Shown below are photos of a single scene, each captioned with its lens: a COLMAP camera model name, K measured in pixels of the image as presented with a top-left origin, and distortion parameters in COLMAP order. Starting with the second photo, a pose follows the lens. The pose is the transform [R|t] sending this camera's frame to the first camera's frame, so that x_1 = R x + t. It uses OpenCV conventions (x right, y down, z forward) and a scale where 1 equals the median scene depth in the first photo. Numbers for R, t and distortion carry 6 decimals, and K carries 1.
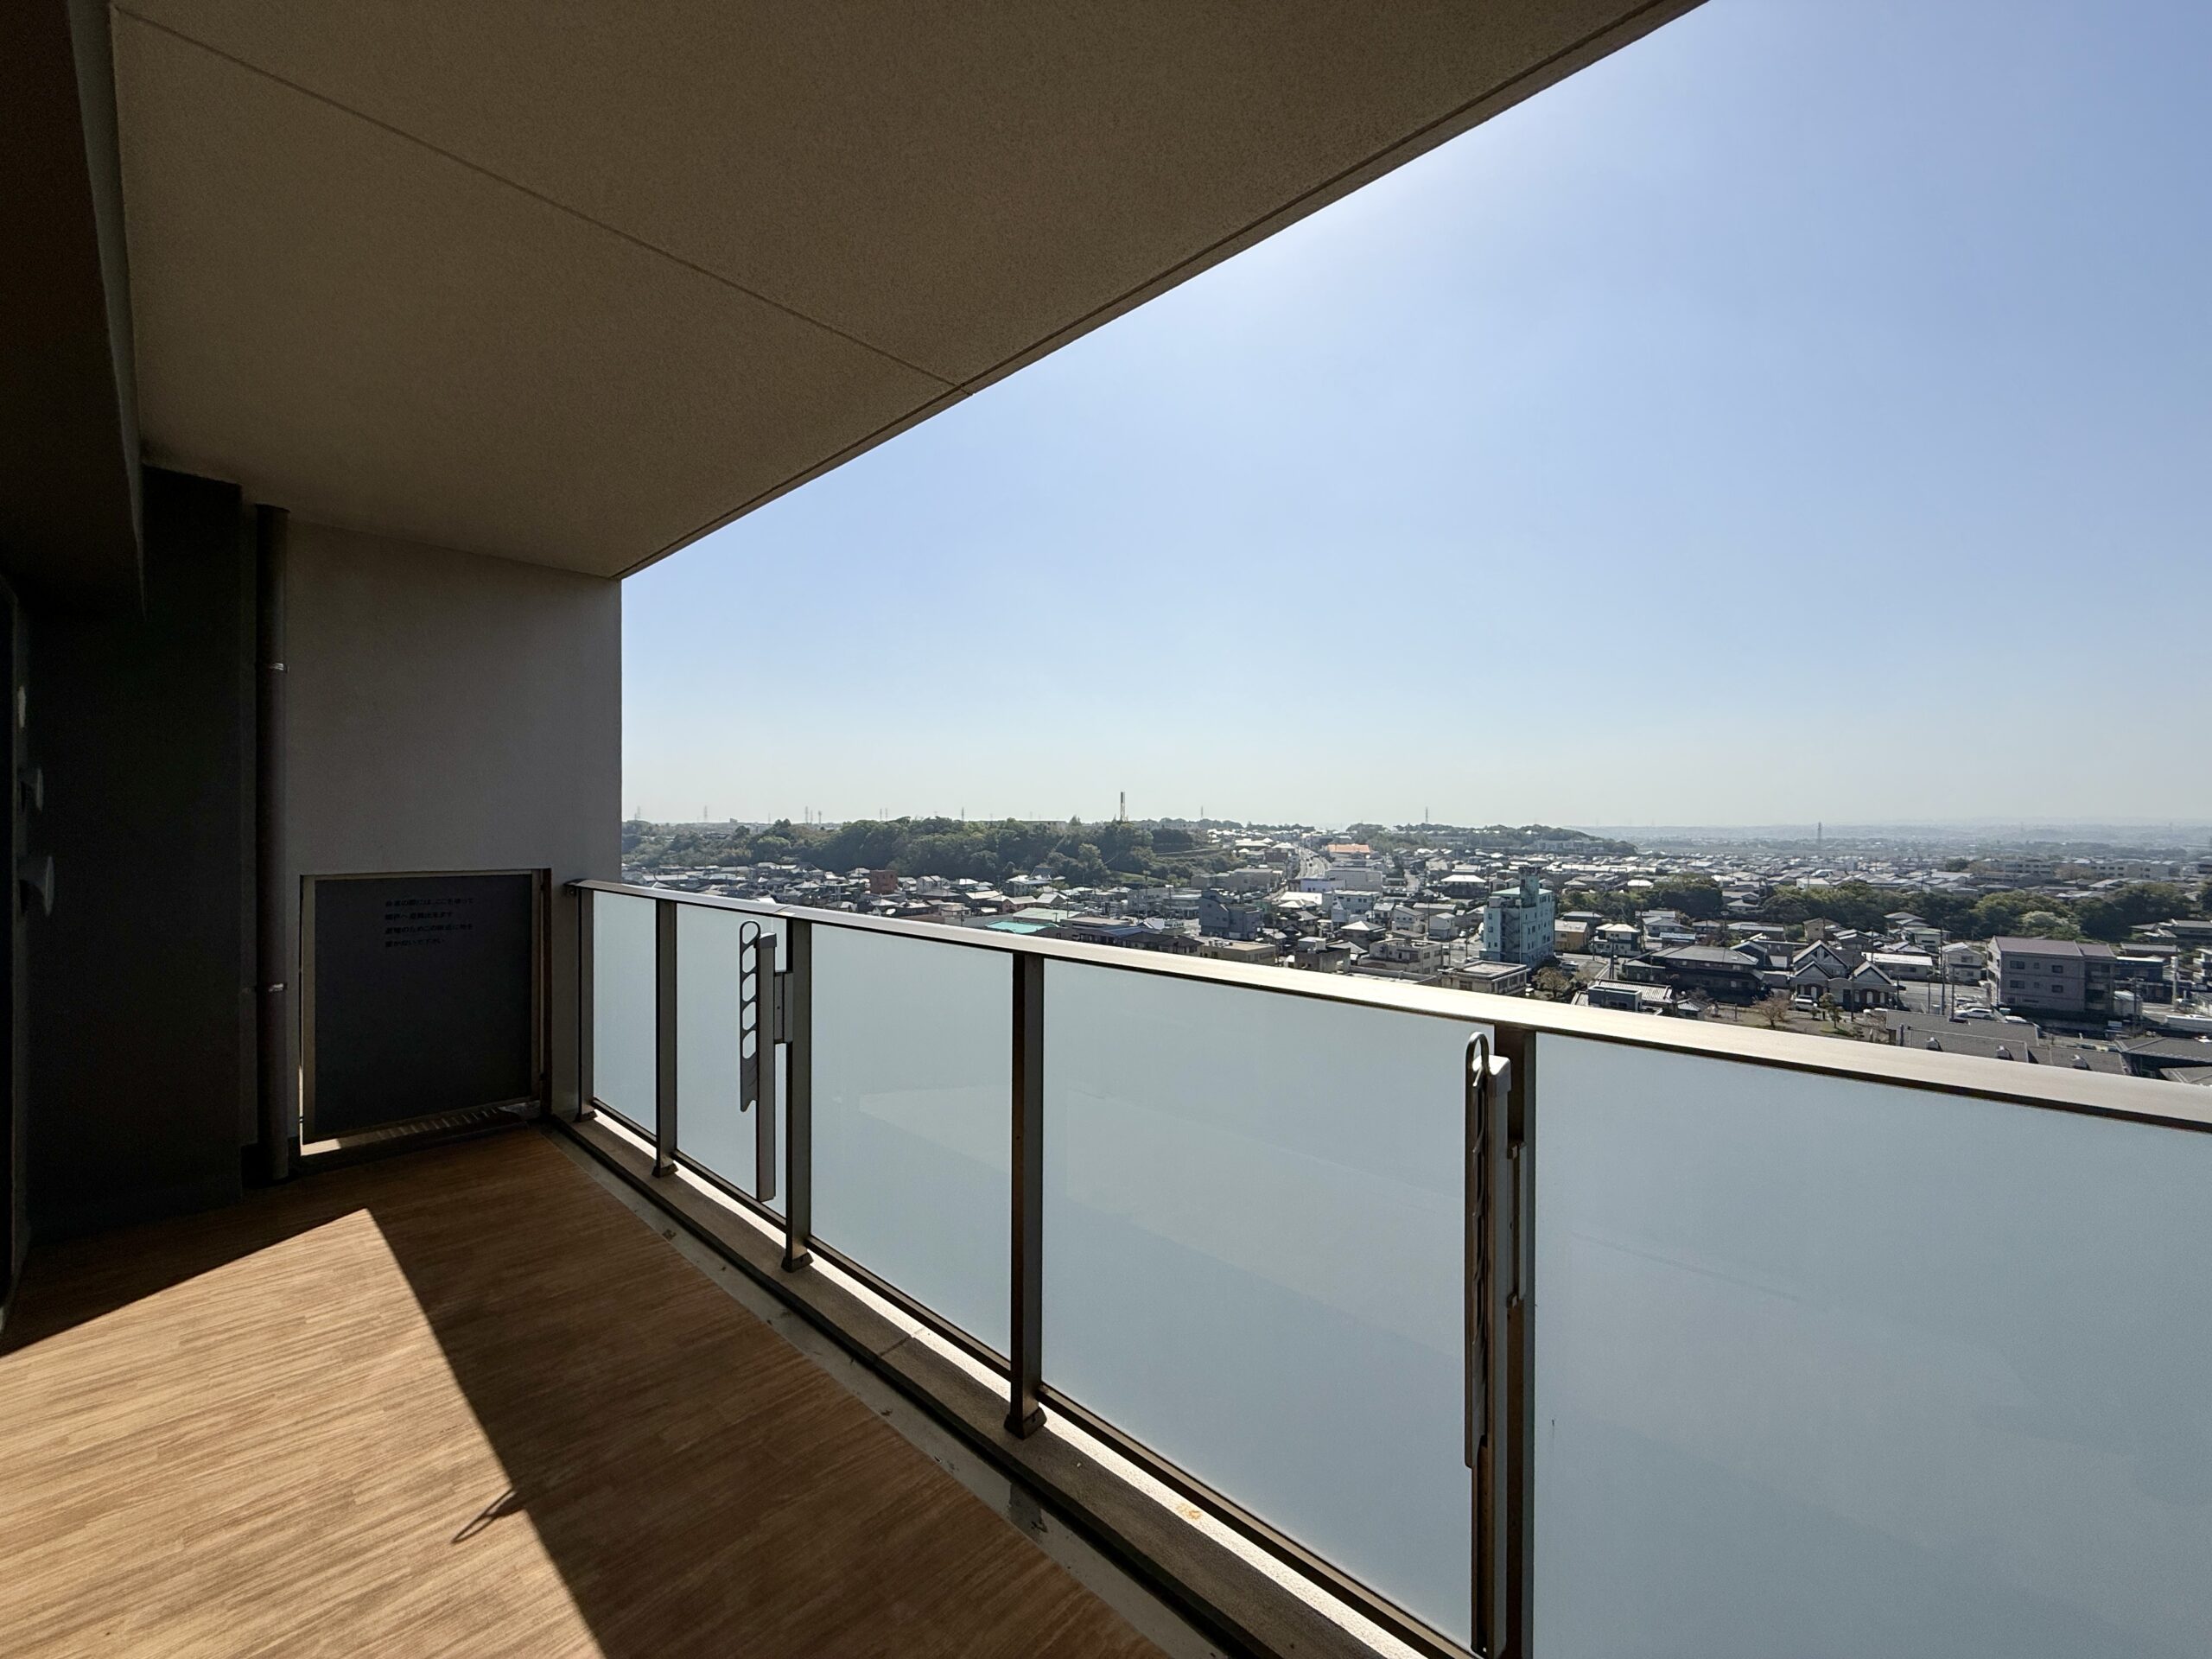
lens RADIAL K [[886.6, 0, 1116.7], [0, 886.6, 825.9], [0, 0, 1]] dist [0.000087, 0.000348]
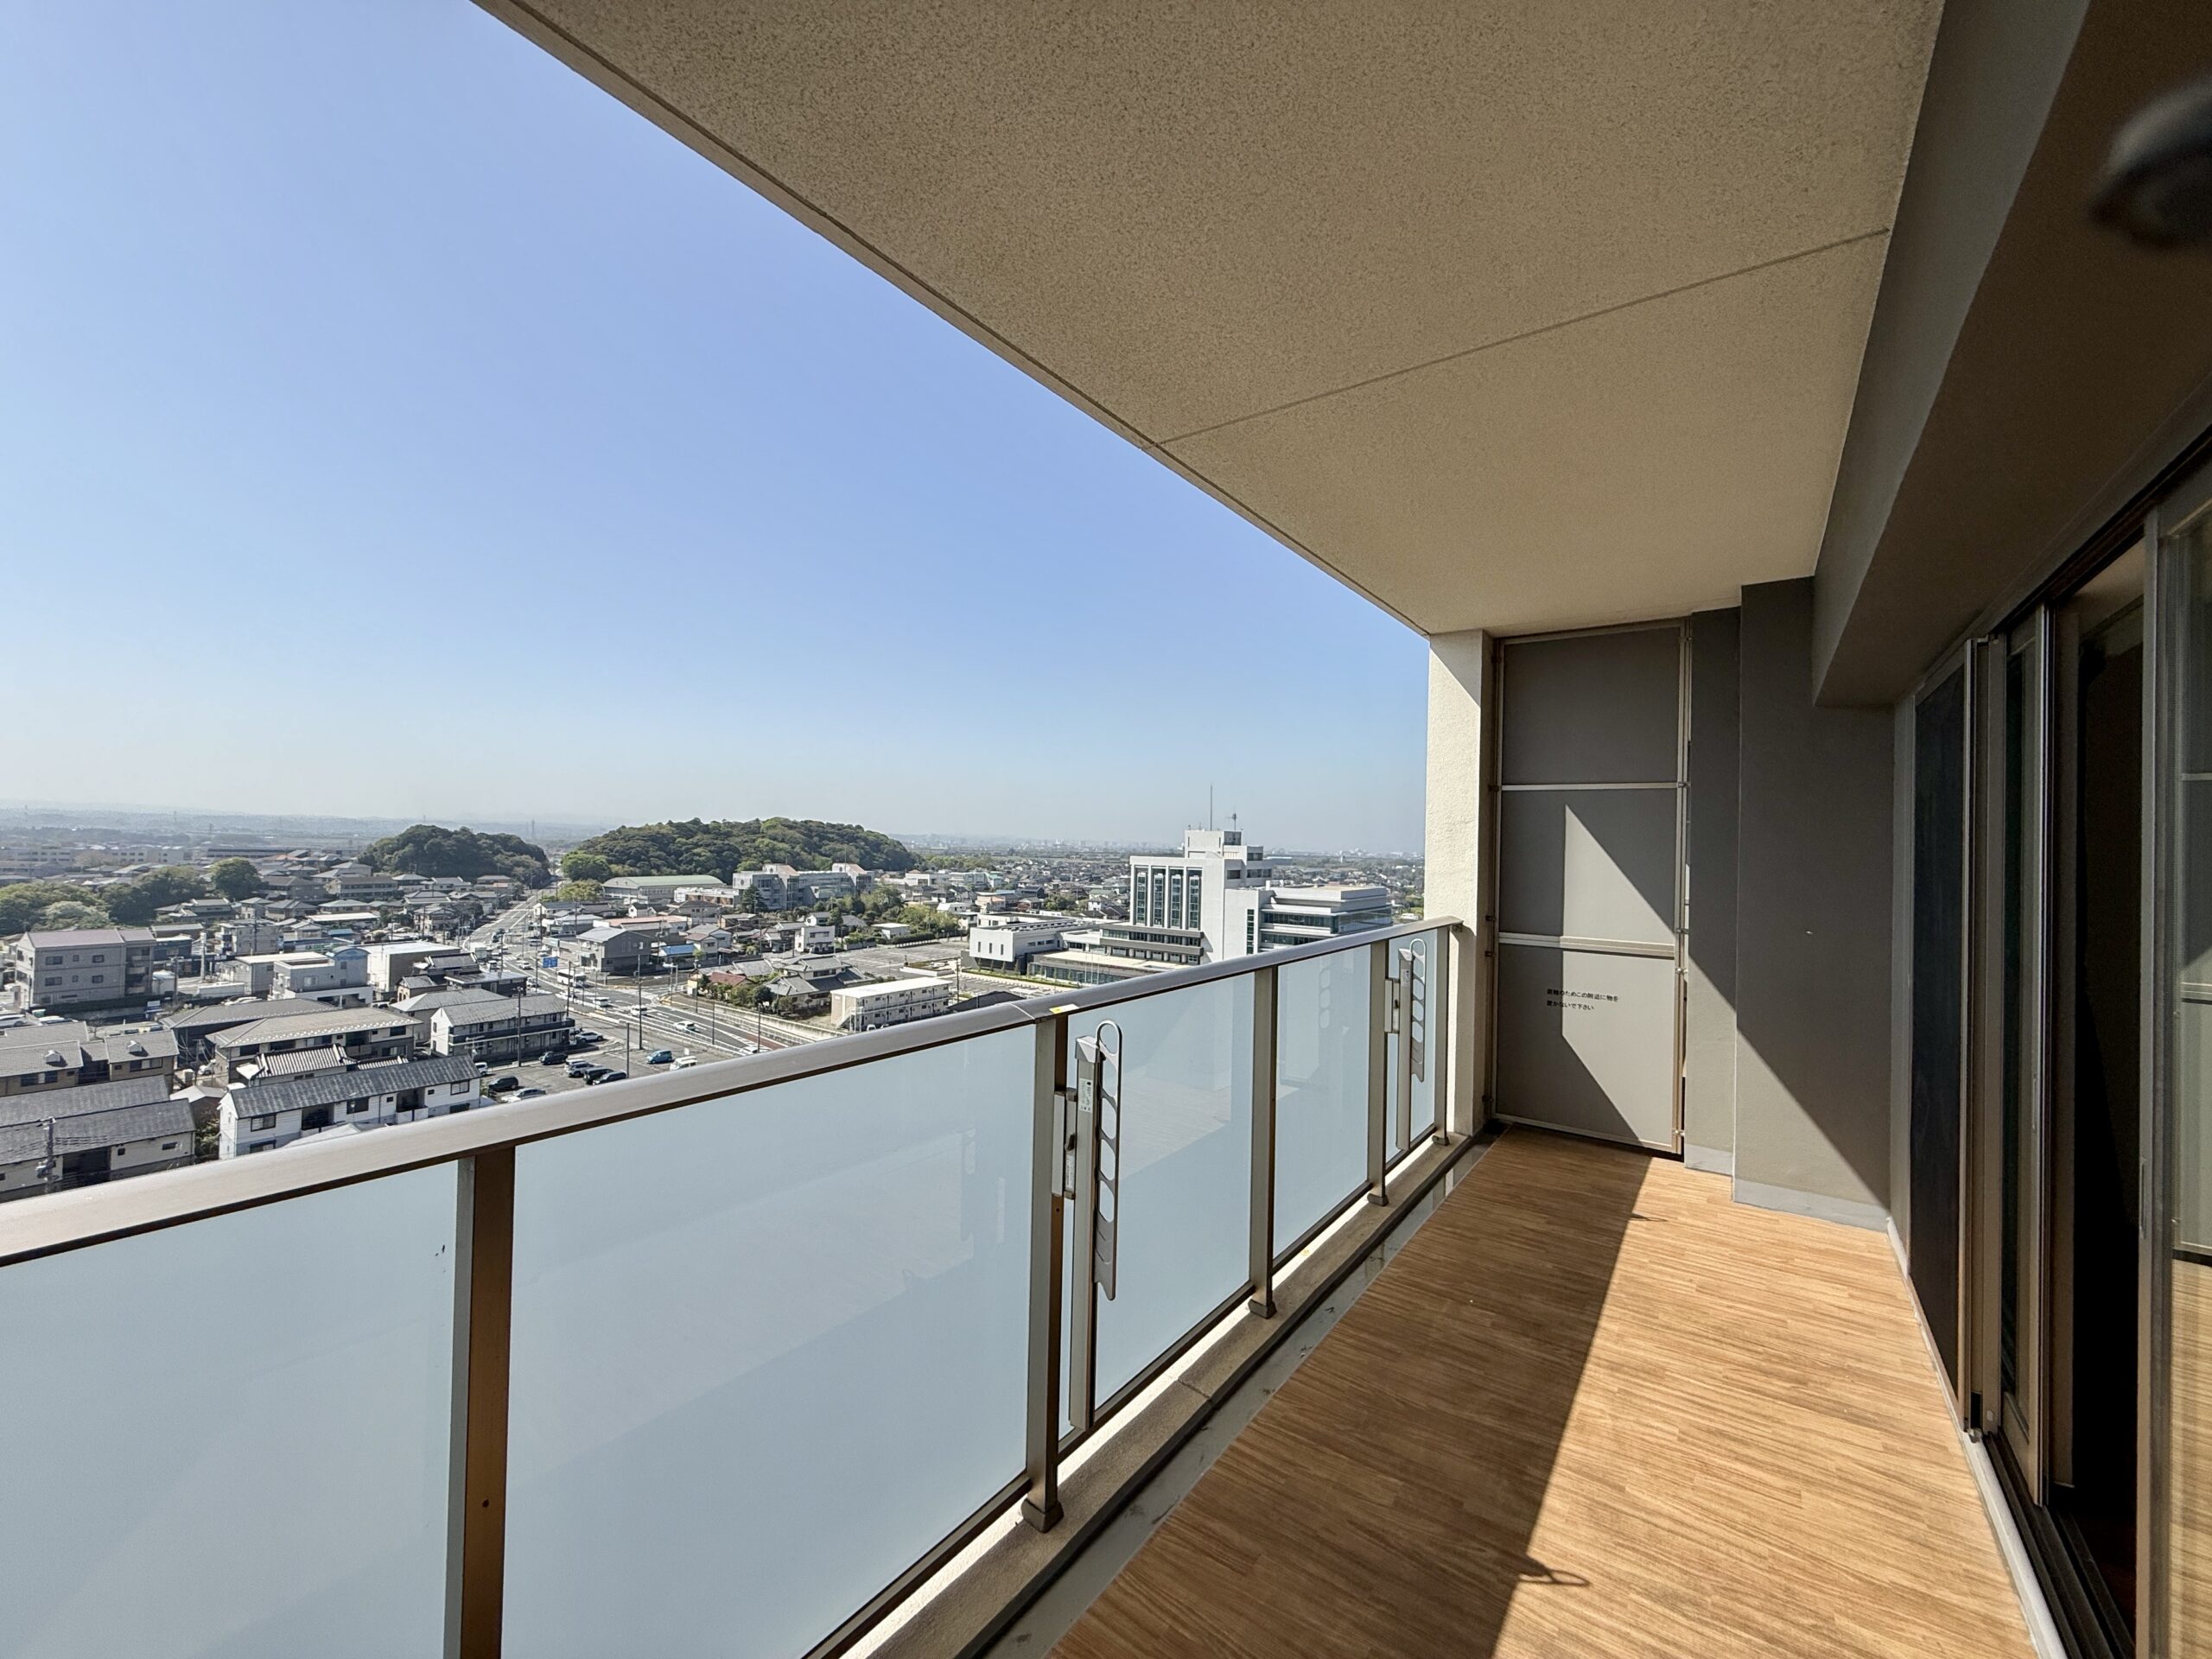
lens RADIAL K [[886.6, 0, 1088.3], [0, 886.6, 831.9], [0, 0, 1]] dist [0.000087, 0.000348]
pose [[-0.107579, 0.004101, 0.994188, -1.672642], [-0.027224, 0.999604, -0.007069, -0.055685], [-0.993824, -0.027827, -0.107425, 1.668521]]
